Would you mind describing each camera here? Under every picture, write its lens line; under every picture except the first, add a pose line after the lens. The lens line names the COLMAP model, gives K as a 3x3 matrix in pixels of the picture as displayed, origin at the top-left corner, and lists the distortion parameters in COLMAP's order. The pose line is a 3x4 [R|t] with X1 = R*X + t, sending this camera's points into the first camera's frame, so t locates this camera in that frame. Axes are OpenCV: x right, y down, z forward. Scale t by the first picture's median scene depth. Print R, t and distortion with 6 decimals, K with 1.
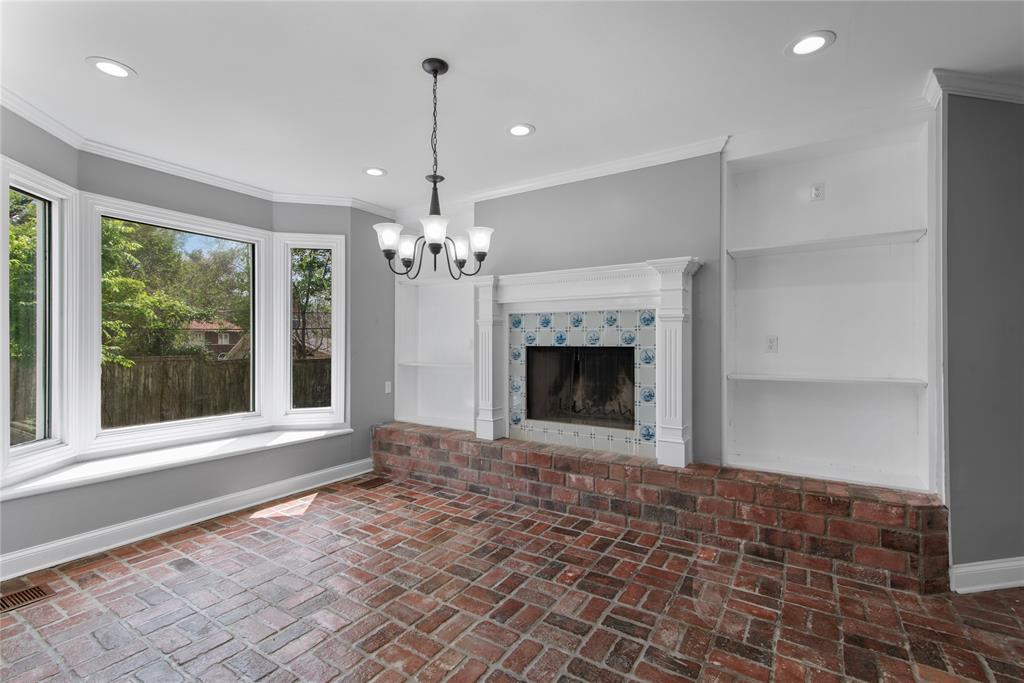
lens RADIAL K [[462.0, 0, 509.8], [0, 462.0, 338.6], [0, 0, 1]] dist [0.020294, -0.001994]
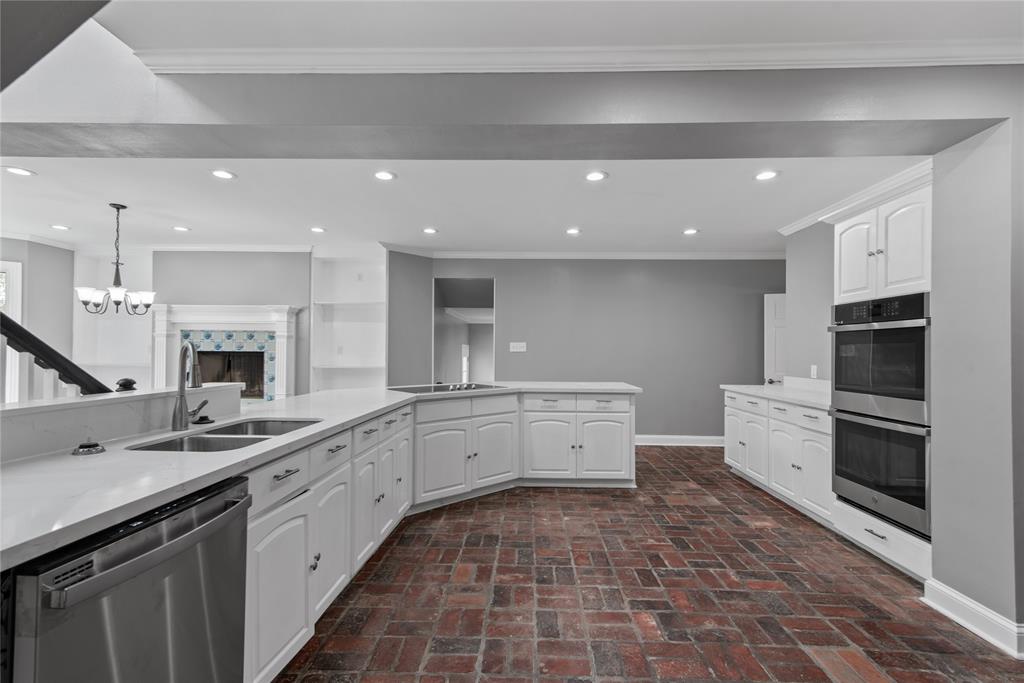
lens RADIAL K [[462.0, 0, 511.3], [0, 462.0, 344.8], [0, 0, 1]] dist [0.020294, -0.001994]
pose [[0.854115, 0.009993, 0.519988, 0.141898], [-0.010176, 0.999945, -0.002502, -0.012350], [-0.519984, -0.003154, 0.854170, -0.945080]]
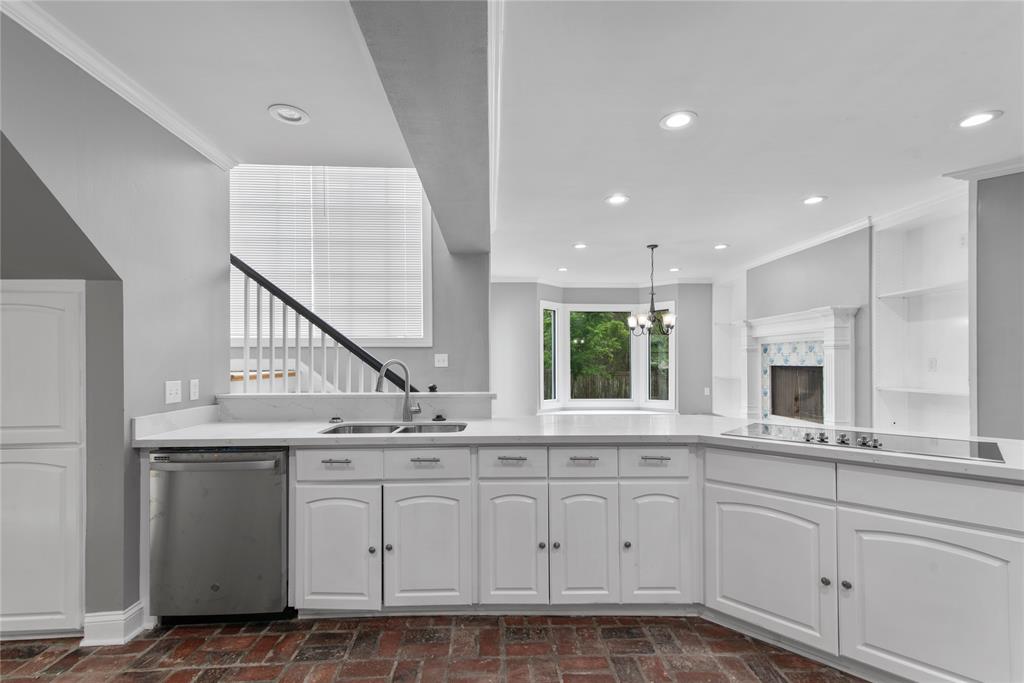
lens RADIAL K [[462.0, 0, 512.5], [0, 462.0, 362.9], [0, 0, 1]] dist [0.020294, -0.001994]
pose [[0.578249, -0.001103, -0.815860, 0.833506], [0.010488, 0.999927, 0.006081, -0.010591], [0.815793, -0.012073, 0.578218, -0.582383]]
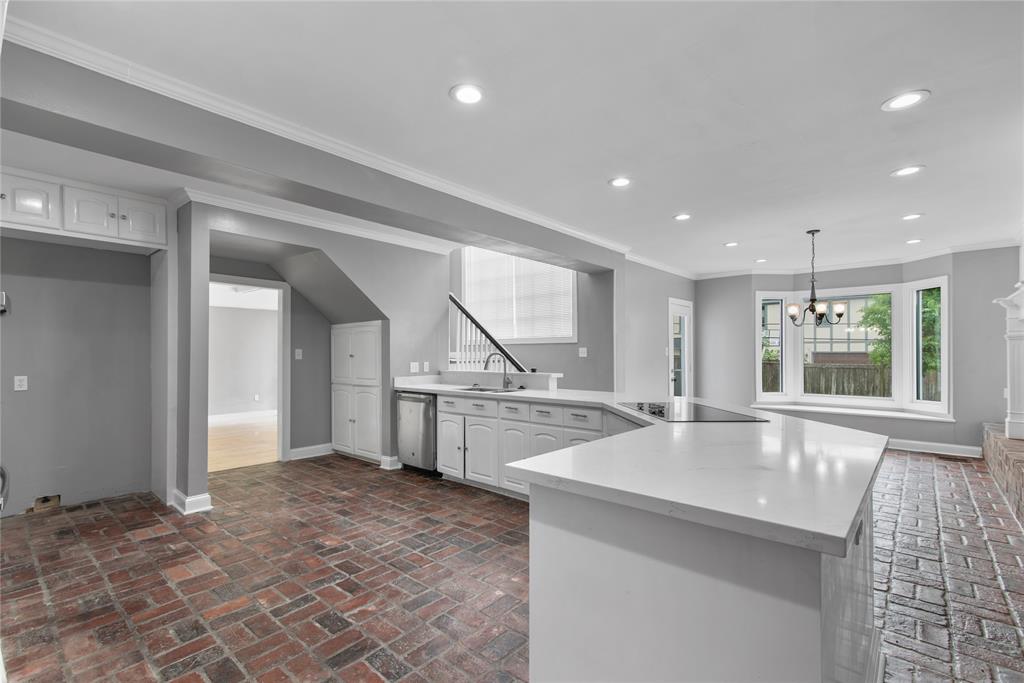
lens RADIAL K [[462.0, 0, 510.6], [0, 462.0, 354.5], [0, 0, 1]] dist [0.020294, -0.001994]
pose [[-0.147871, -0.002457, -0.989004, 1.408729], [0.011242, 0.999928, -0.004165, -0.000764], [0.988943, -0.011734, -0.147833, -0.066242]]
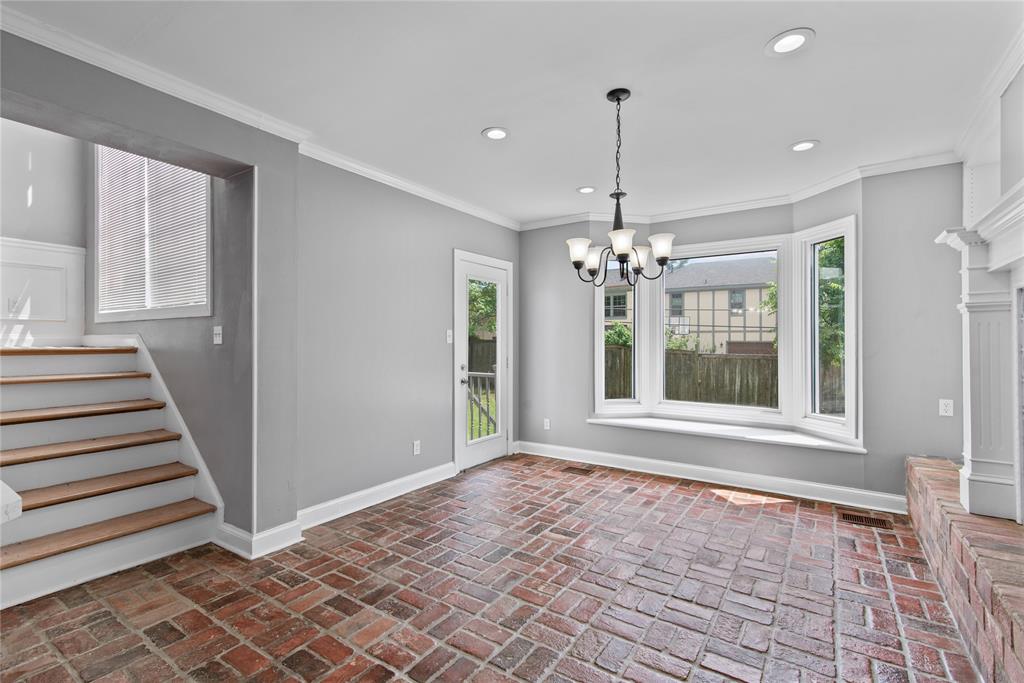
lens RADIAL K [[462.0, 0, 519.4], [0, 462.0, 341.6], [0, 0, 1]] dist [0.020294, -0.001994]
pose [[-0.014551, -0.006353, -0.999874, 0.586172], [0.008476, 0.999943, -0.006476, 0.007428], [0.999858, -0.008569, -0.014496, 0.486011]]
